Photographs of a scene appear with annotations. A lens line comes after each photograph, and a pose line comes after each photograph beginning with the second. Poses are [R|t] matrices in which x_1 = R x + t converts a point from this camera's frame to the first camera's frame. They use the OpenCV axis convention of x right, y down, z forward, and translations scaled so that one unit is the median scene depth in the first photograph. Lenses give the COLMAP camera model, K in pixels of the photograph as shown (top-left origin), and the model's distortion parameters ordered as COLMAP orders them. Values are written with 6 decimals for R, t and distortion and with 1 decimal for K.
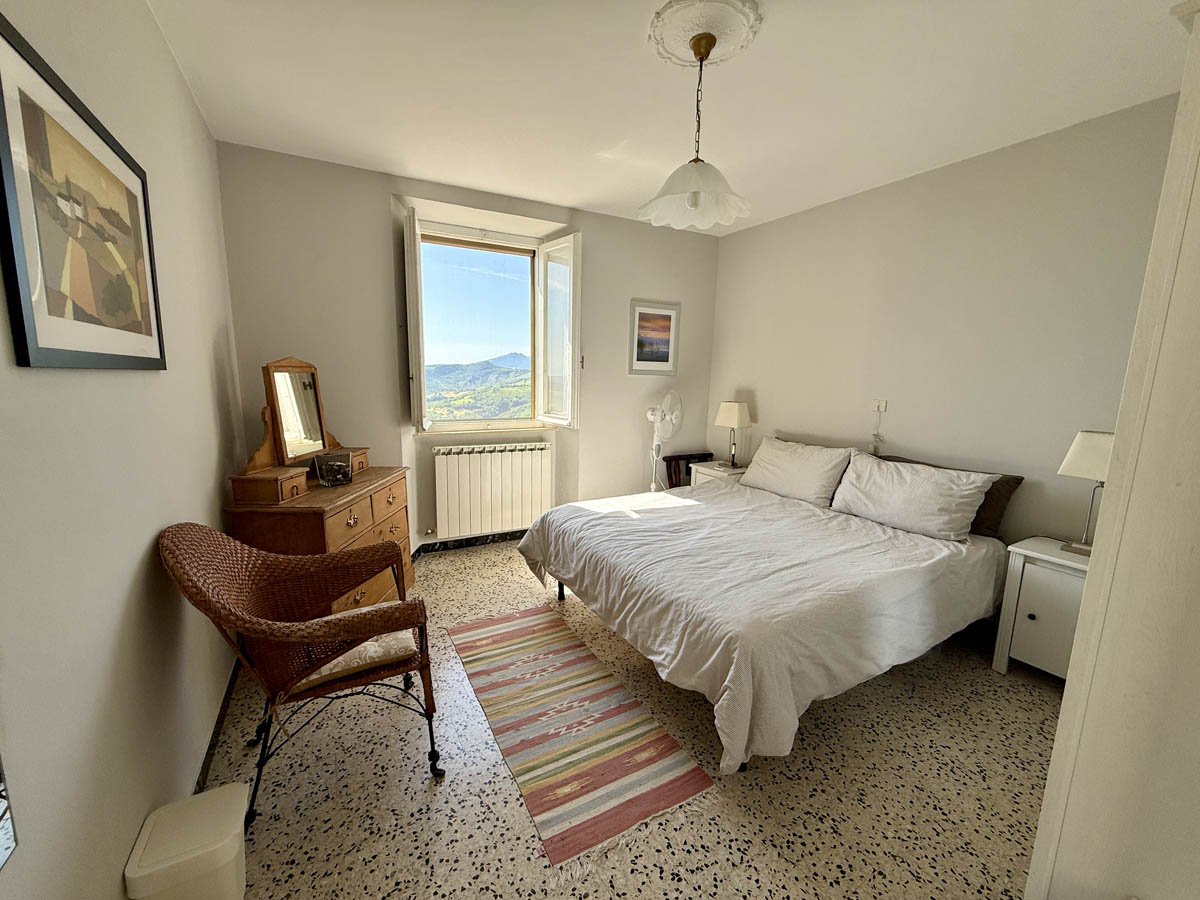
lens RADIAL K [[474.0, 0, 595.2], [0, 474.0, 448.0], [0, 0, 1]] dist [-0.000358, -0.000108]
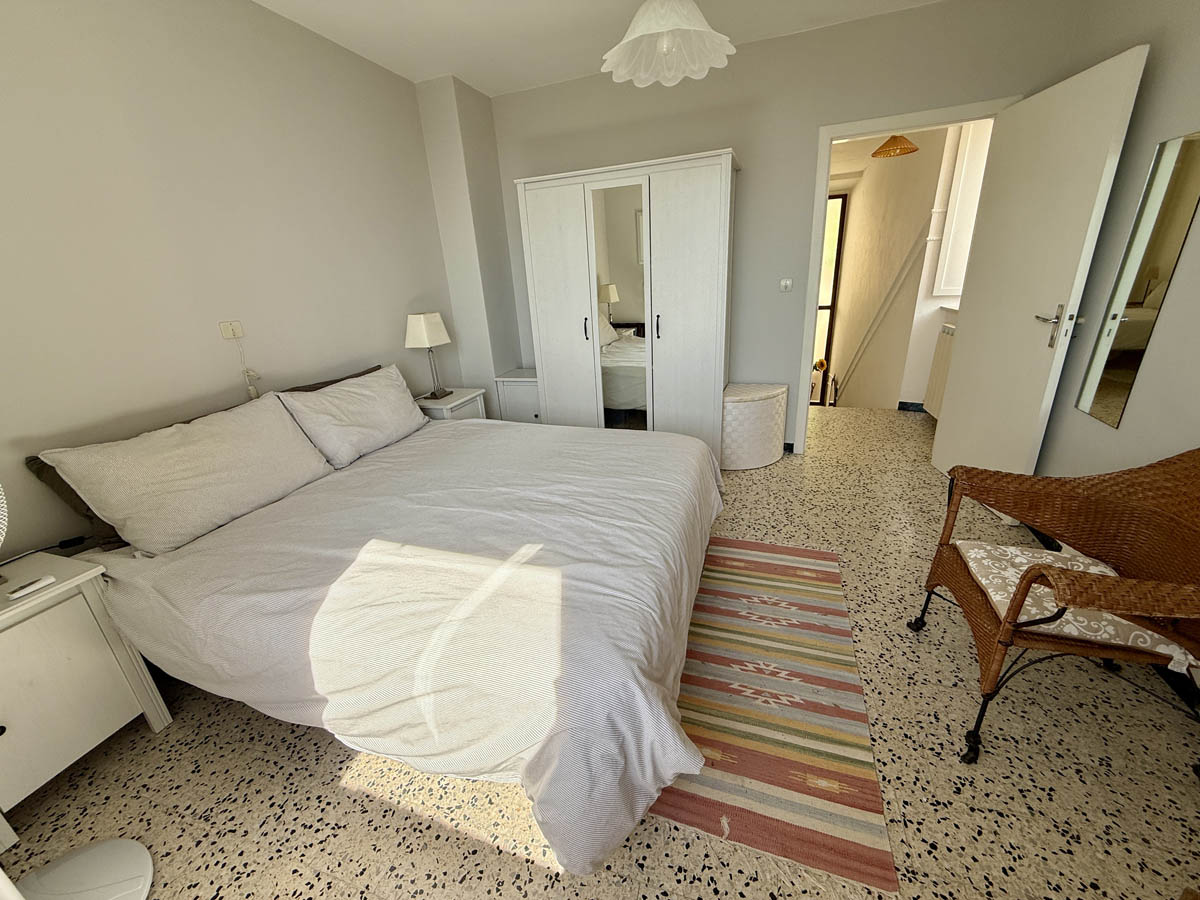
lens RADIAL K [[477.9, 0, 598.2], [0, 477.9, 448.7], [0, 0, 1]] dist [0.000704, 0.000025]
pose [[-0.663790, -0.244115, 0.706959, -0.386176], [0.161319, 0.876255, 0.454042, -0.226942], [-0.730314, 0.415434, -0.542269, 1.437810]]
